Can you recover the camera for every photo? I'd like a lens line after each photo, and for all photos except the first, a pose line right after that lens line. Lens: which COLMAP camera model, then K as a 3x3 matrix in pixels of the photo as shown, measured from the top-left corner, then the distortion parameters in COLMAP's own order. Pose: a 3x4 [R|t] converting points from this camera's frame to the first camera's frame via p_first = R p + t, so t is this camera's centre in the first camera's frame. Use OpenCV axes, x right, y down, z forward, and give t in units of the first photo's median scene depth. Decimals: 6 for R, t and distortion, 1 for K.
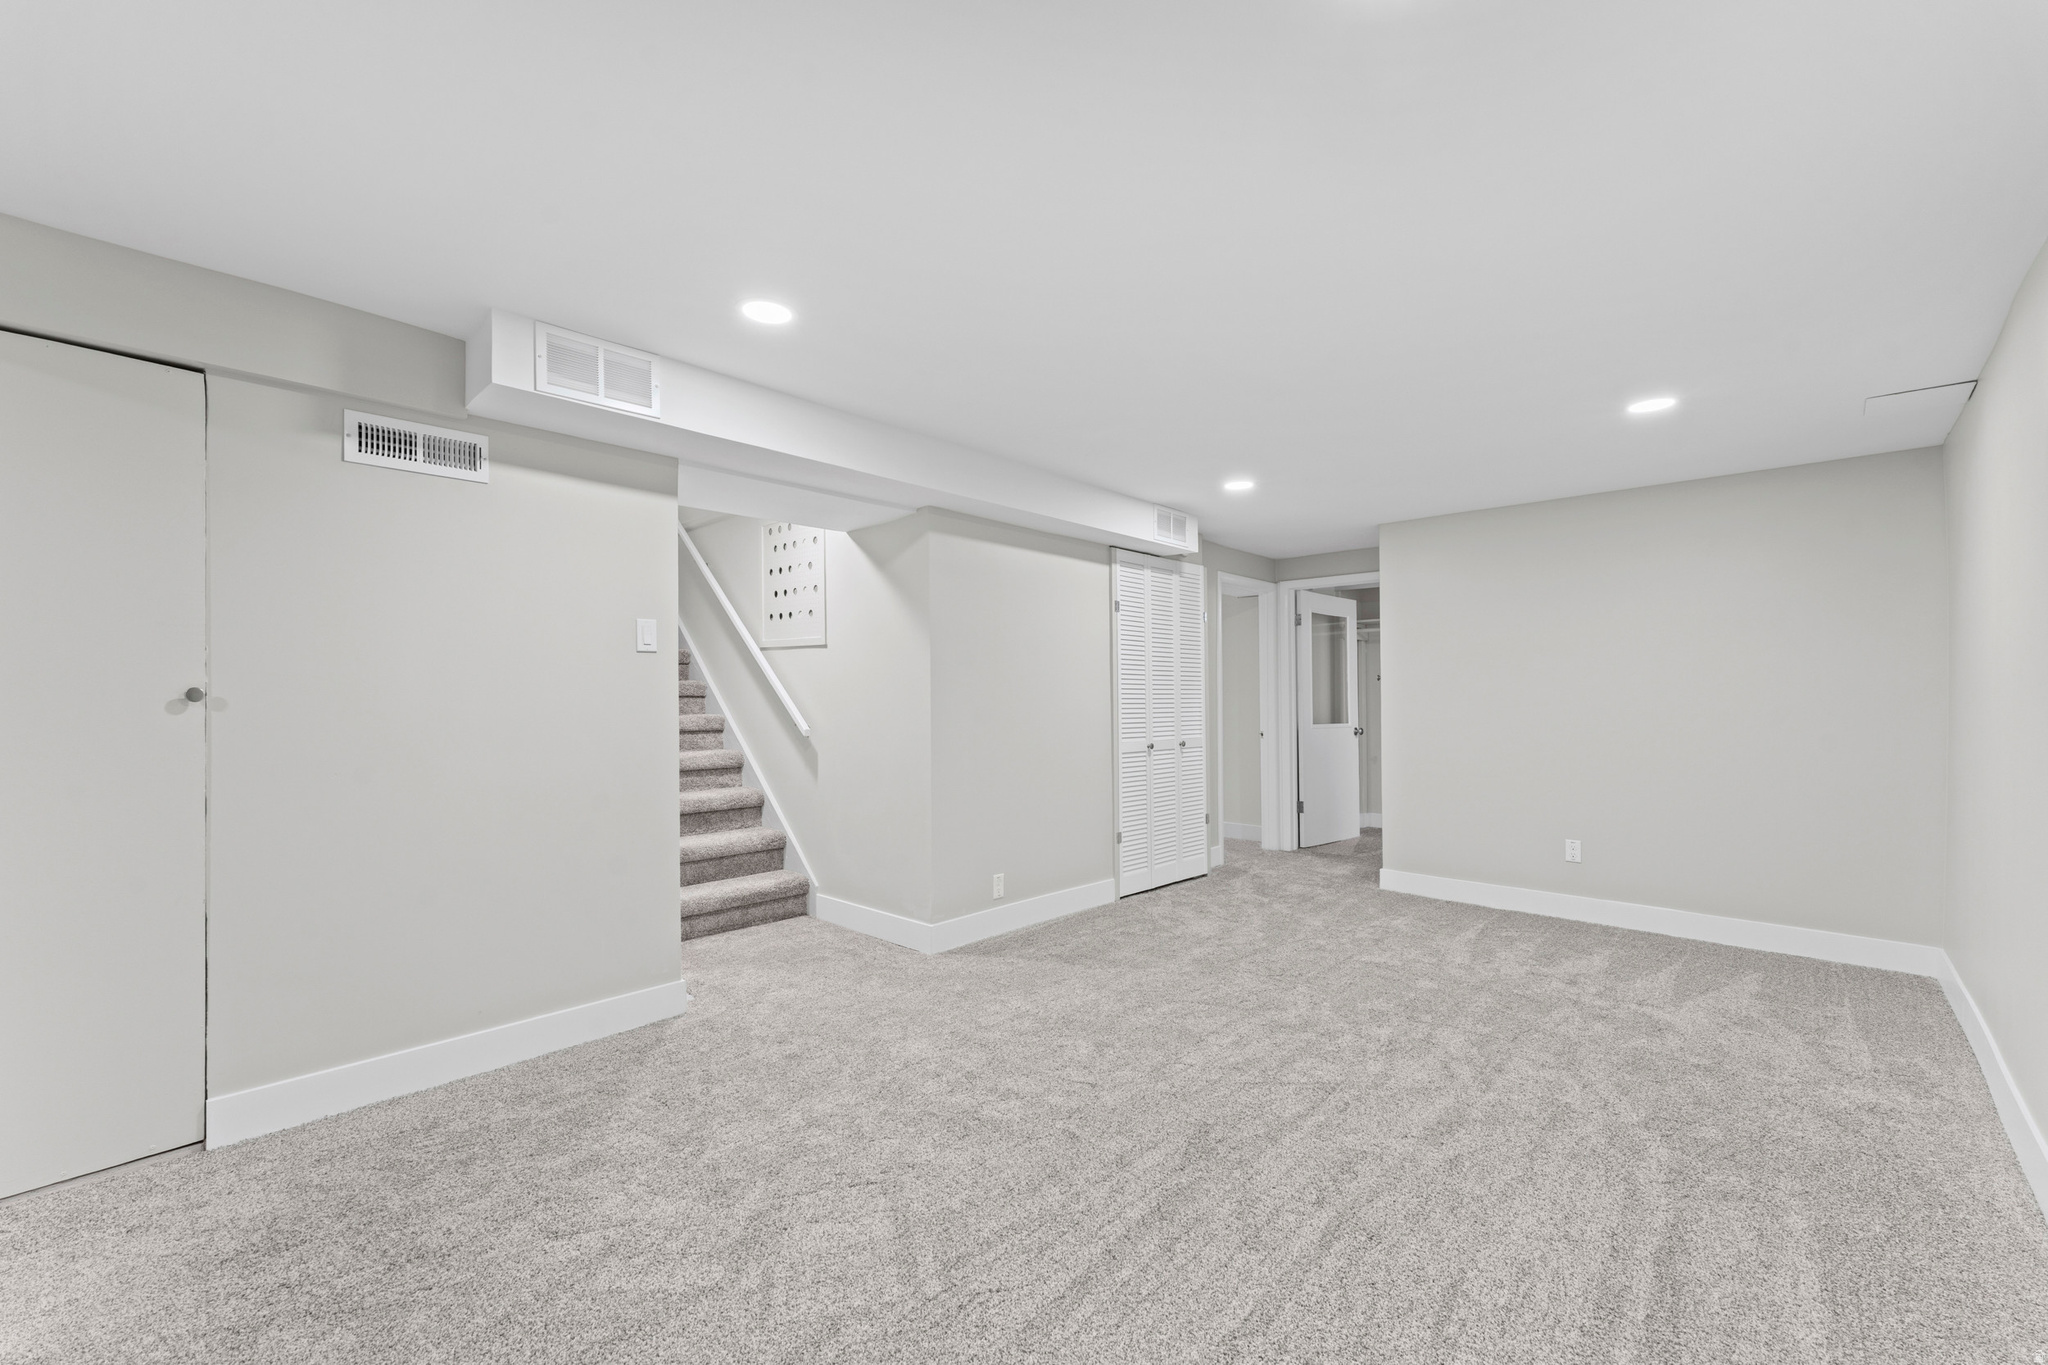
lens RADIAL K [[821.3, 0, 1017.6], [0, 821.3, 685.7], [0, 0, 1]] dist [-0.002421, -0.000226]
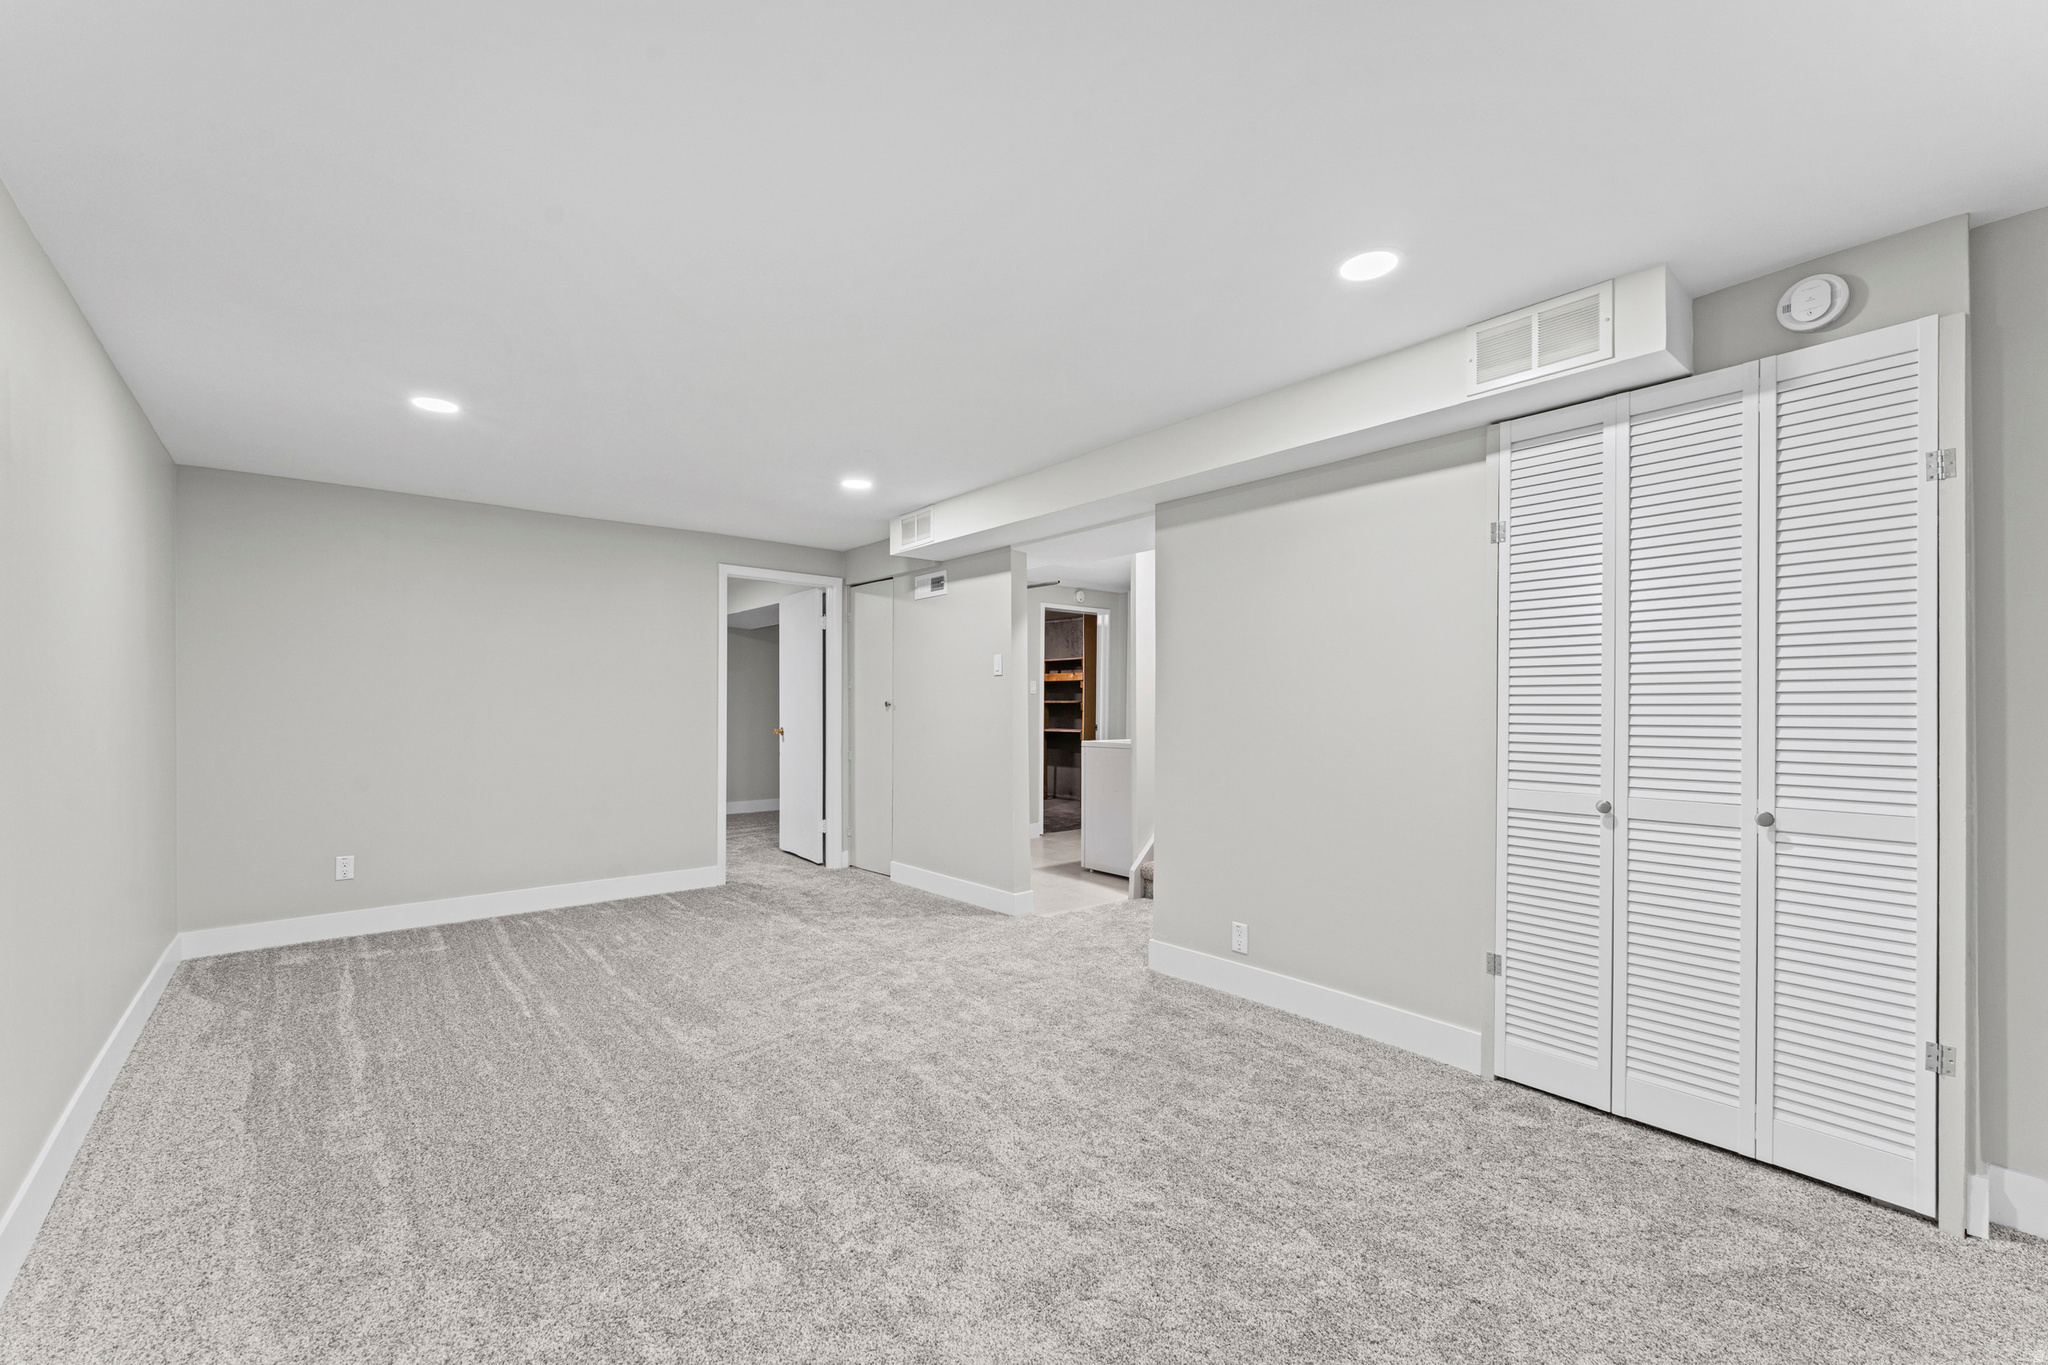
lens RADIAL K [[828.2, 0, 989.4], [0, 828.2, 704.6], [0, 0, 1]] dist [-0.000676, -0.000151]
pose [[-0.128880, -0.002325, -0.991658, 0.930087], [0.015589, 0.999869, -0.004370, 0.017016], [0.991538, -0.016022, -0.128827, 0.986093]]
